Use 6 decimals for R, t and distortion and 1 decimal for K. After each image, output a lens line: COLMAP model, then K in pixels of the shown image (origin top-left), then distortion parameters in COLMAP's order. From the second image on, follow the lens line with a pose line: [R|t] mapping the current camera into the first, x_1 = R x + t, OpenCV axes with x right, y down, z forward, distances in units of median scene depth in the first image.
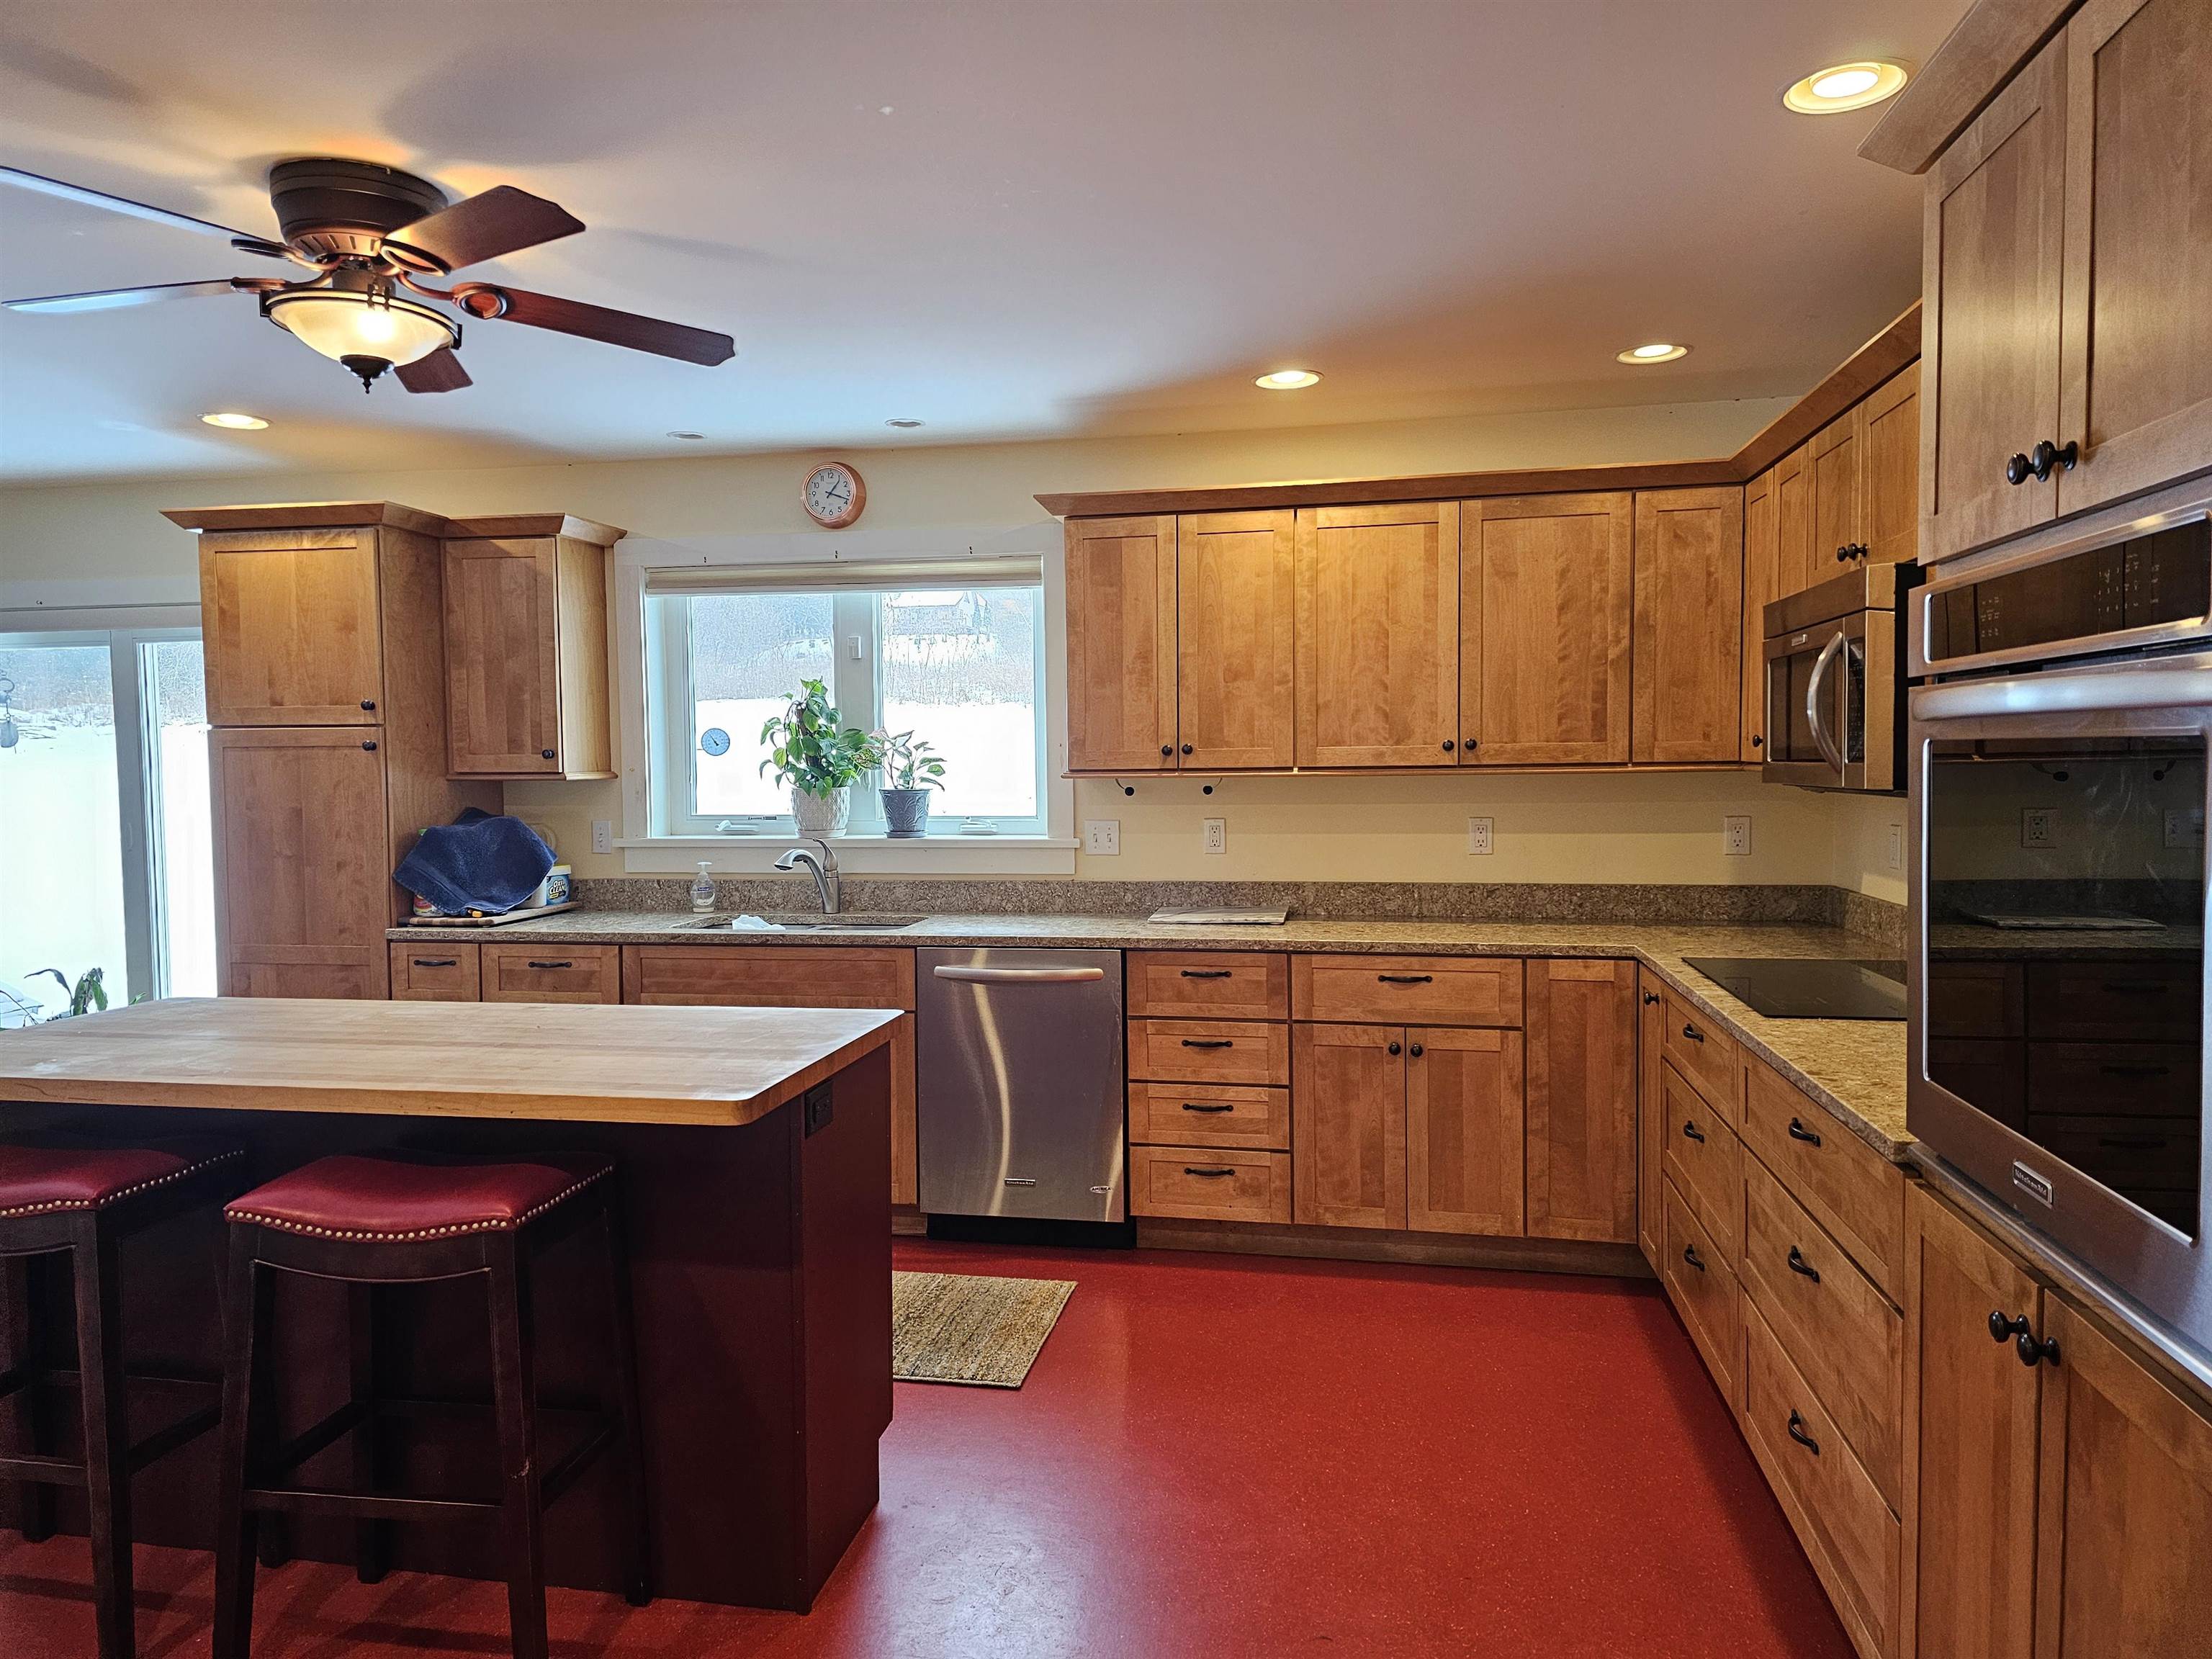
lens RADIAL K [[1478.2, 0, 1077.7], [0, 1478.2, 827.3], [0, 0, 1]] dist [0.077765, -0.073084]
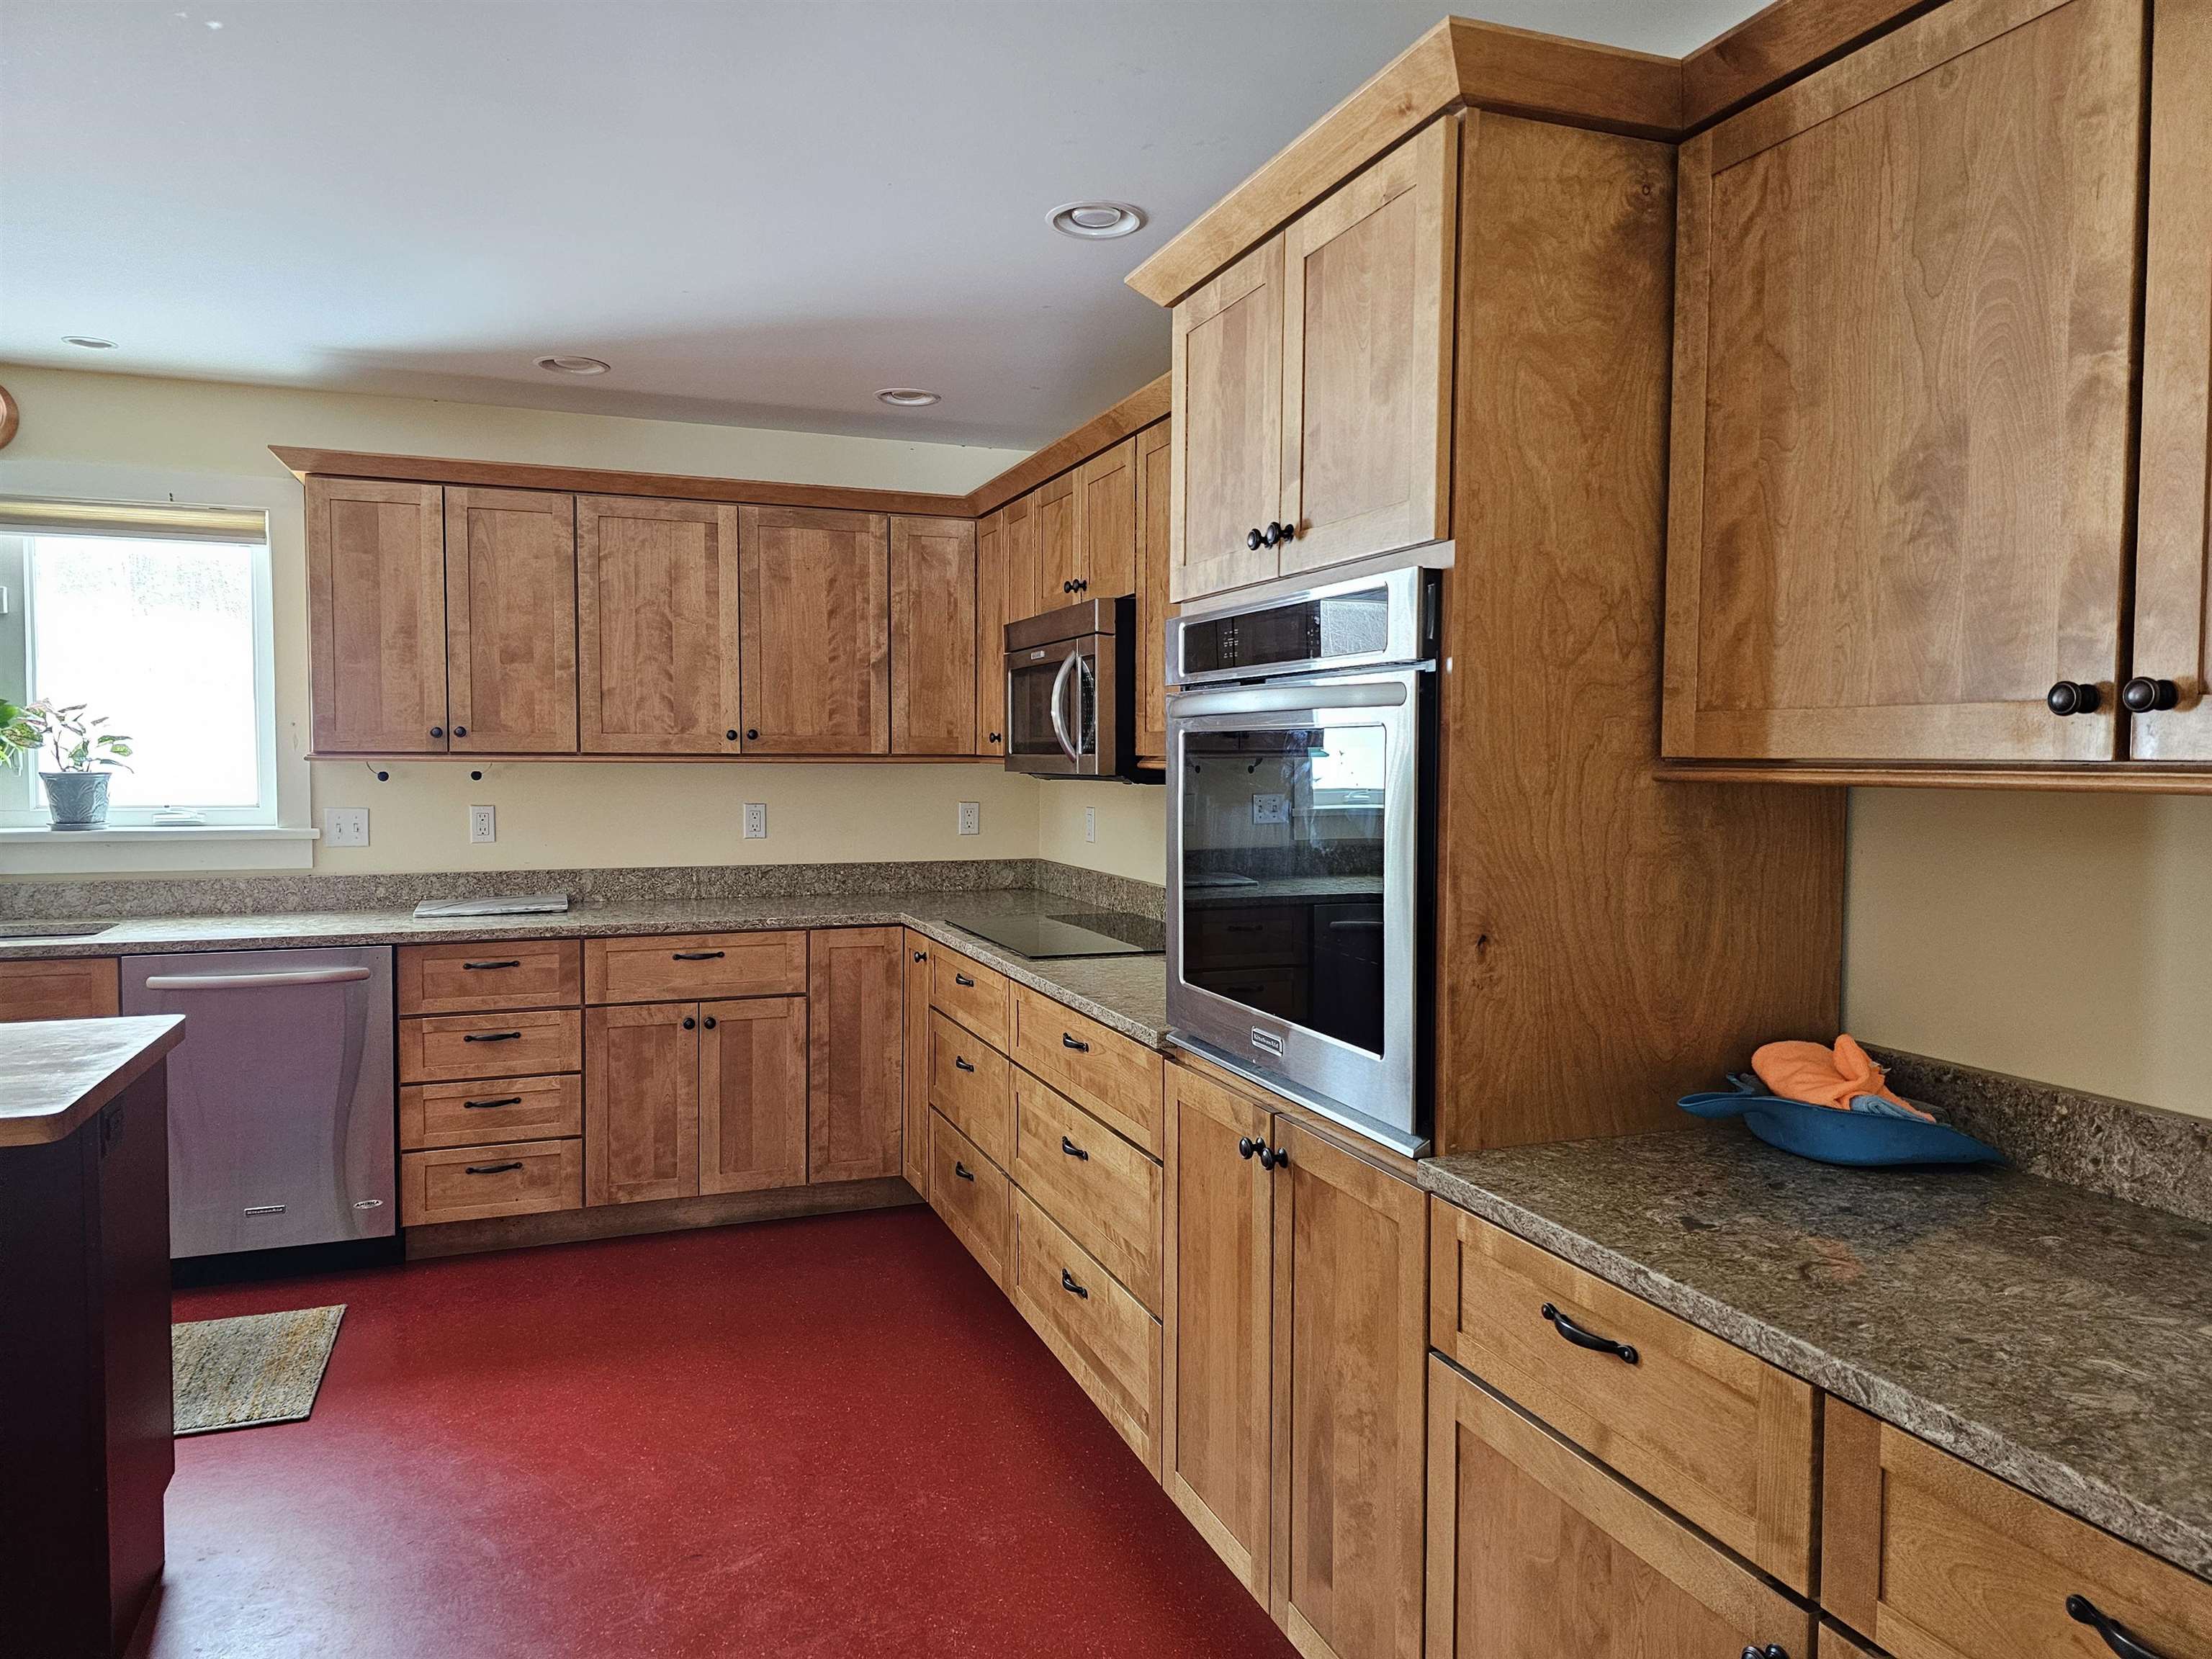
lens RADIAL K [[1478.2, 0, 1094.5], [0, 1478.2, 821.2], [0, 0, 1]] dist [0.077765, -0.073084]
pose [[0.850865, -0.008570, 0.525315, -0.090208], [0.010304, 0.999947, -0.000376, 0.009886], [-0.525284, 0.005733, 0.850908, -0.040280]]
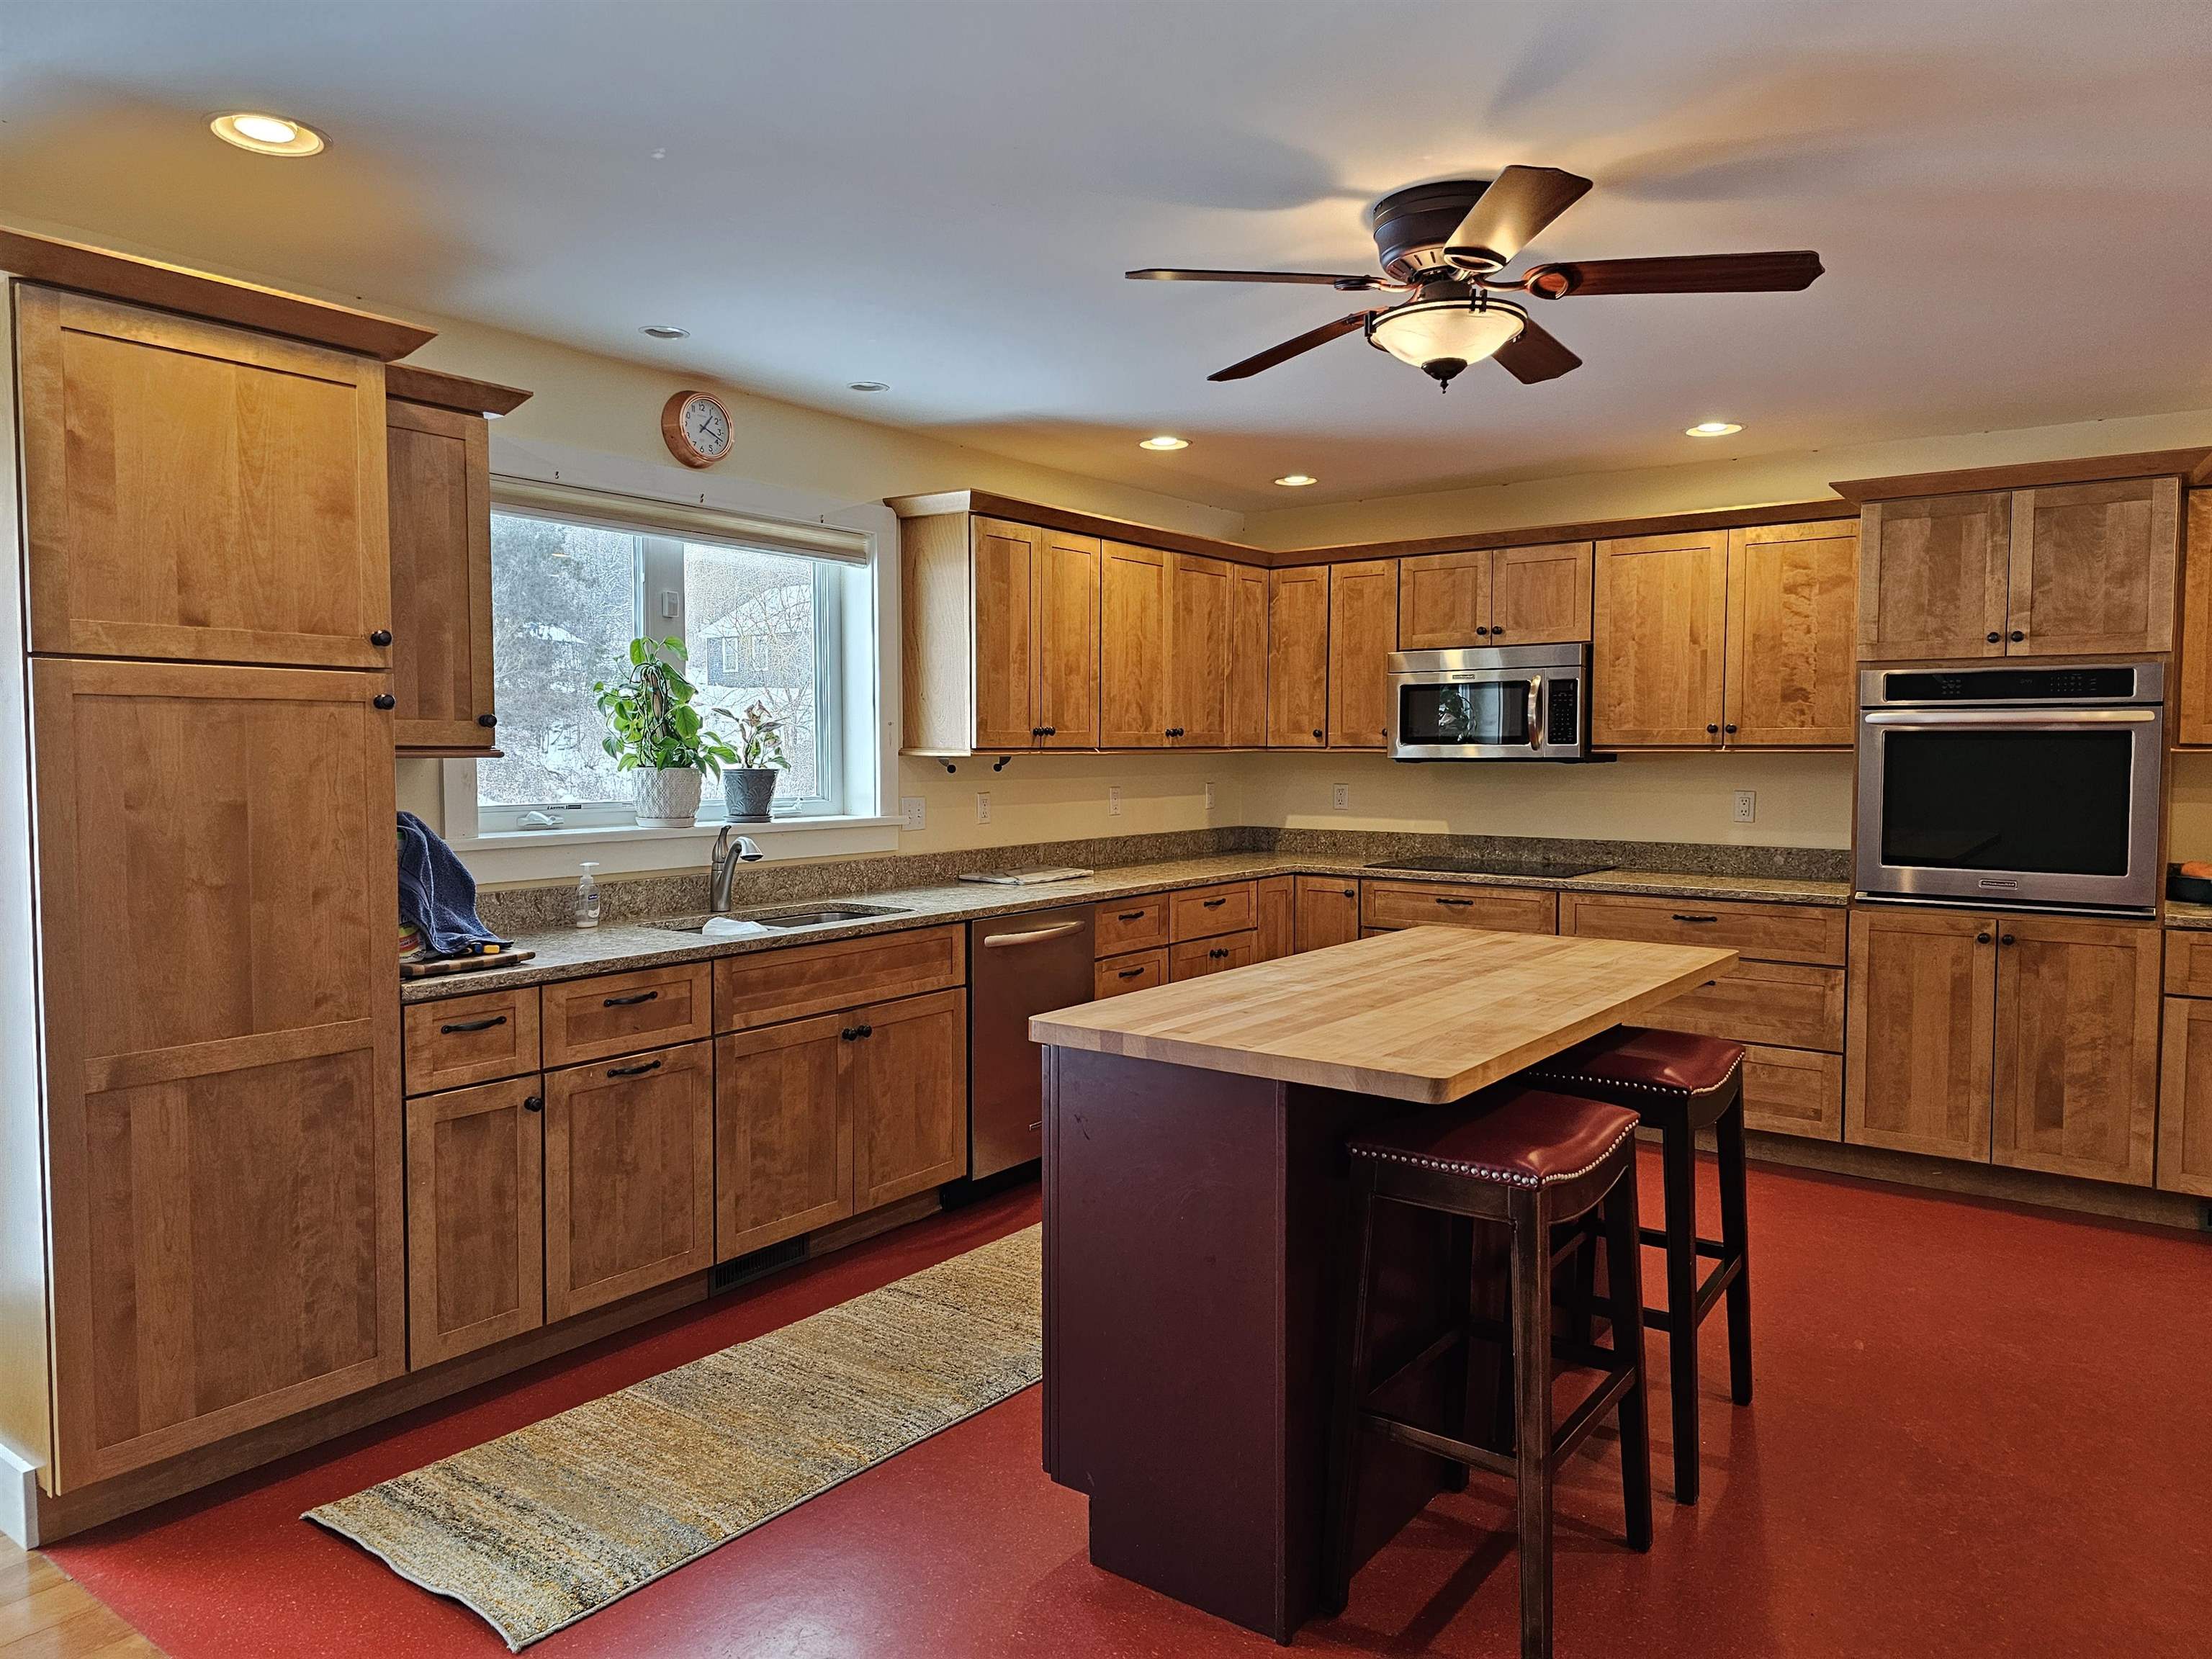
lens RADIAL K [[1478.2, 0, 1091.6], [0, 1478.2, 826.6], [0, 0, 1]] dist [0.077765, -0.073084]
pose [[0.422655, -0.039477, 0.905430, -1.033097], [0.038879, 0.998921, 0.025404, -0.006476], [-0.905456, 0.024465, 0.423734, 0.510171]]
